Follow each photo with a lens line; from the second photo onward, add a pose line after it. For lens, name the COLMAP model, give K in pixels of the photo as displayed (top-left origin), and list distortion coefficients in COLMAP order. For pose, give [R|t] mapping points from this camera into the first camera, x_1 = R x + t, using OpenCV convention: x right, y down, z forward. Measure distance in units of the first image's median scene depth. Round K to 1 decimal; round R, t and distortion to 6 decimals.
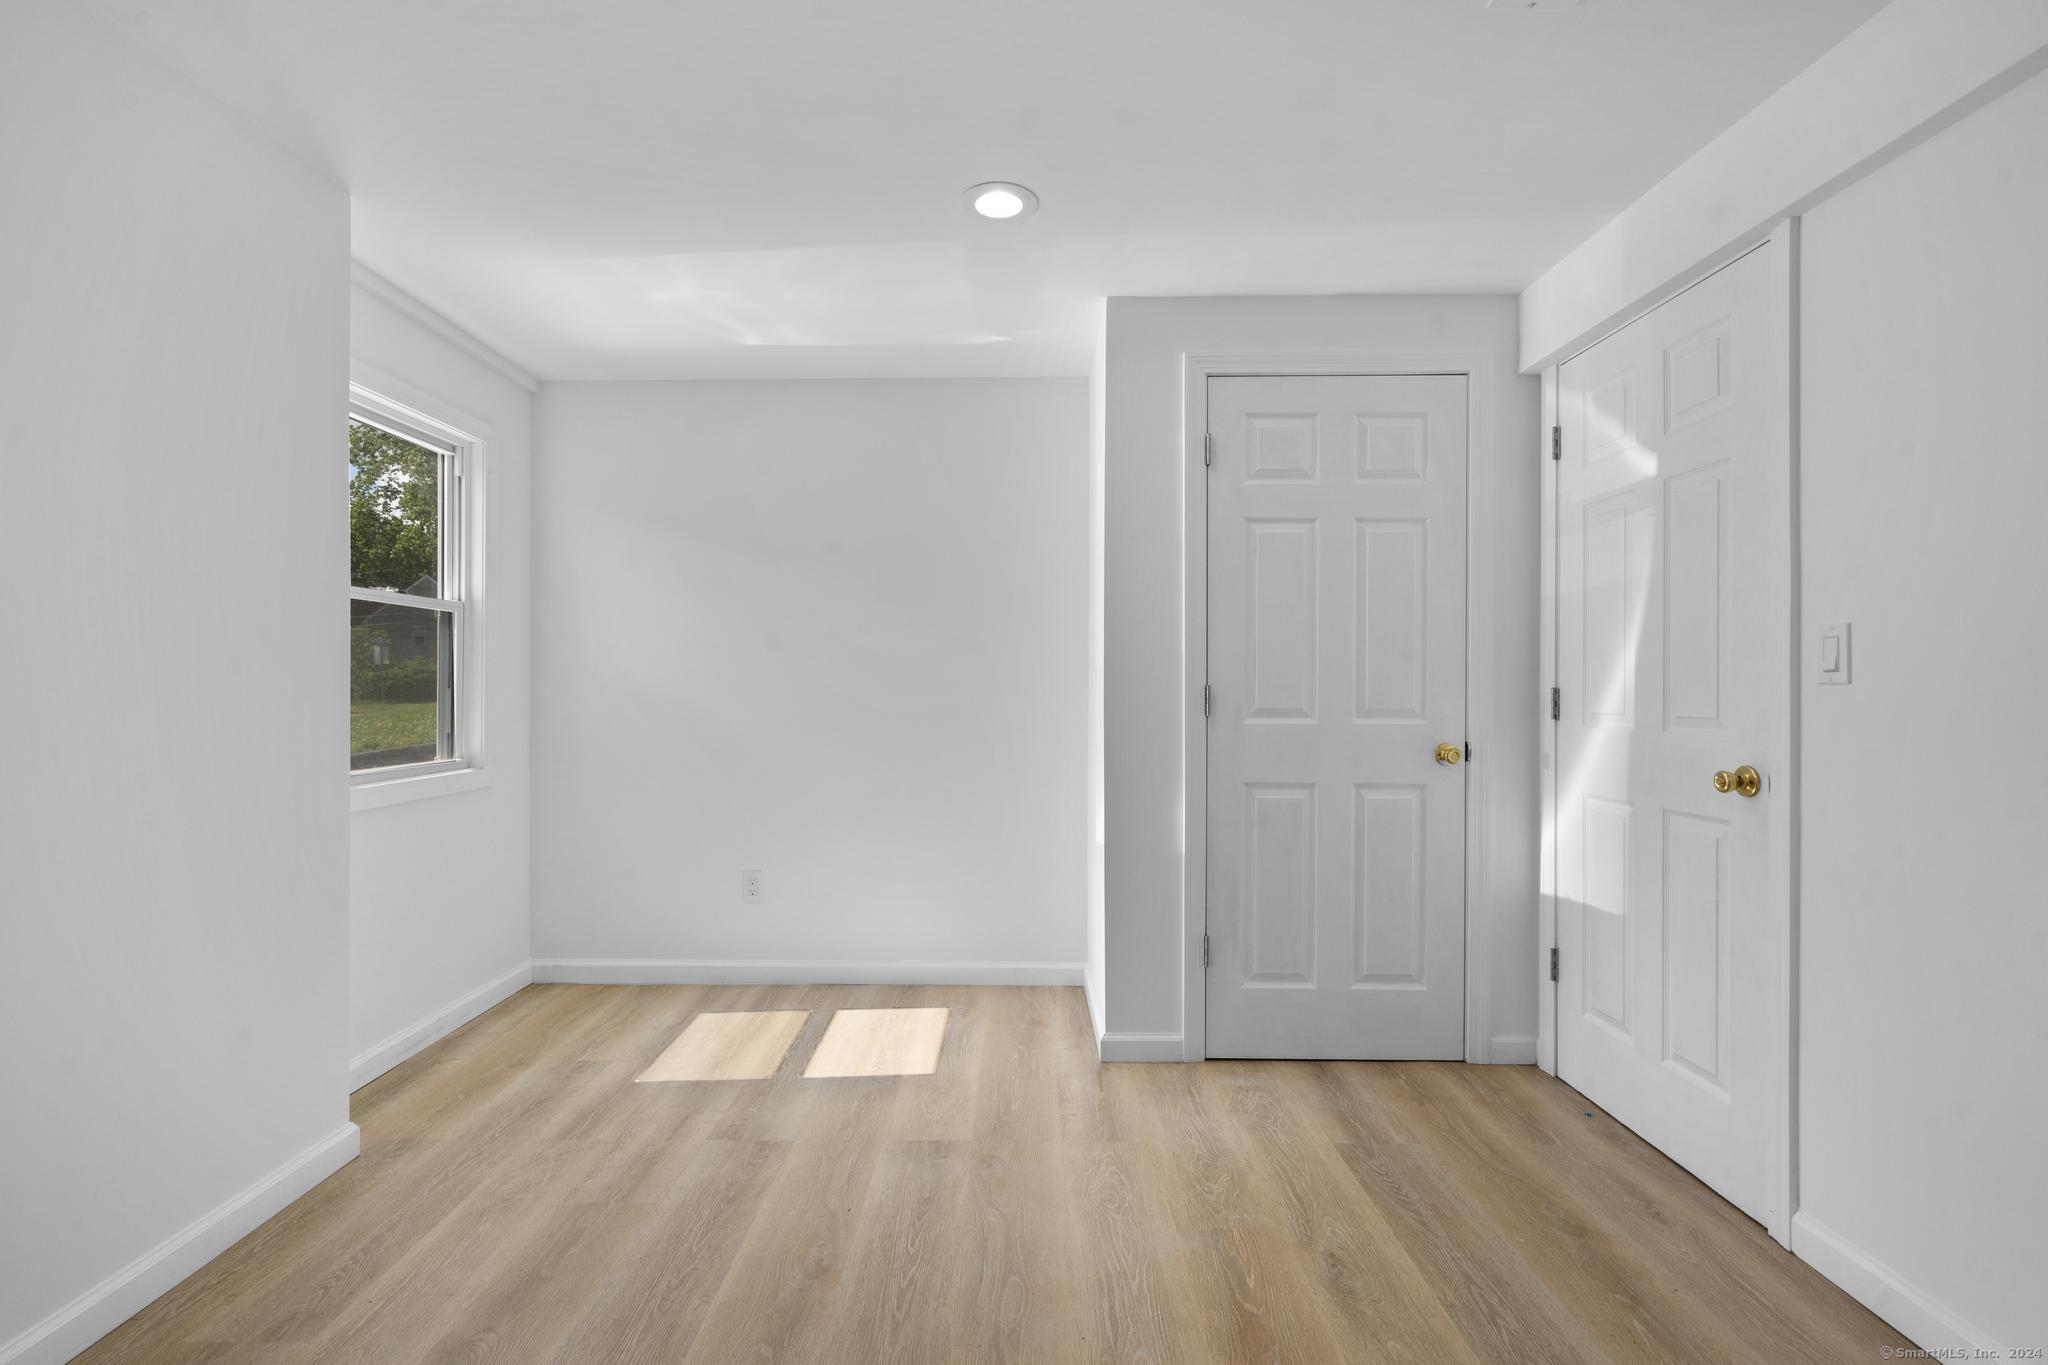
lens RADIAL K [[944.7, 0, 1017.9], [0, 944.7, 688.2], [0, 0, 1]] dist [-0.005528, 0.004745]
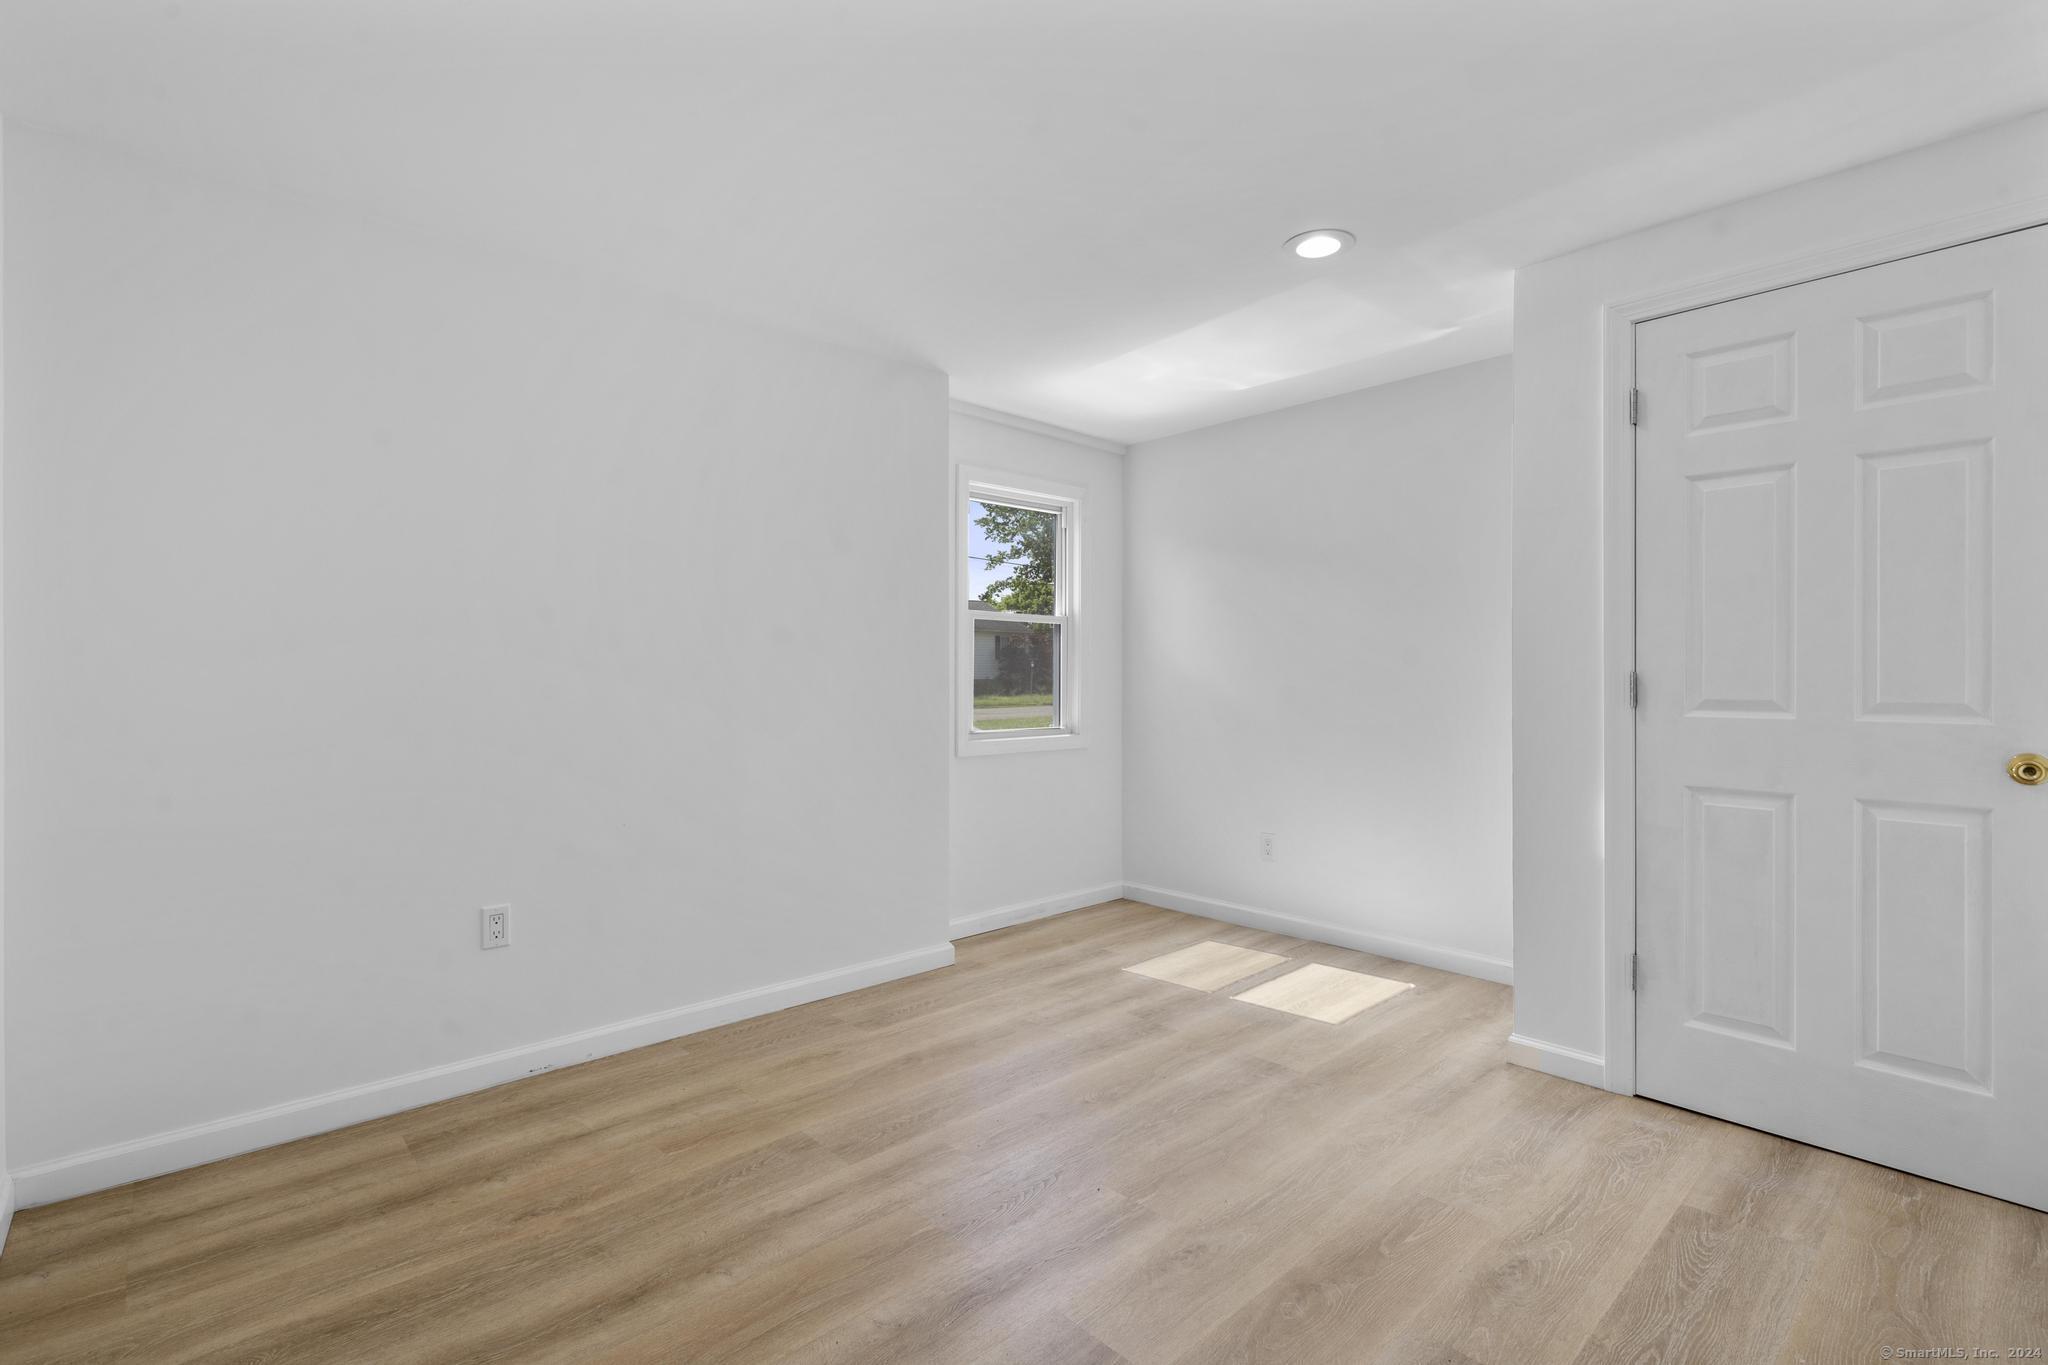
lens RADIAL K [[944.7, 0, 1022.7], [0, 944.7, 675.1], [0, 0, 1]] dist [-0.005528, 0.004745]
pose [[0.686186, -0.003091, -0.727420, 0.449044], [0.001567, 0.999995, -0.002771, 0.000997], [0.727425, 0.000761, 0.686187, -0.025231]]
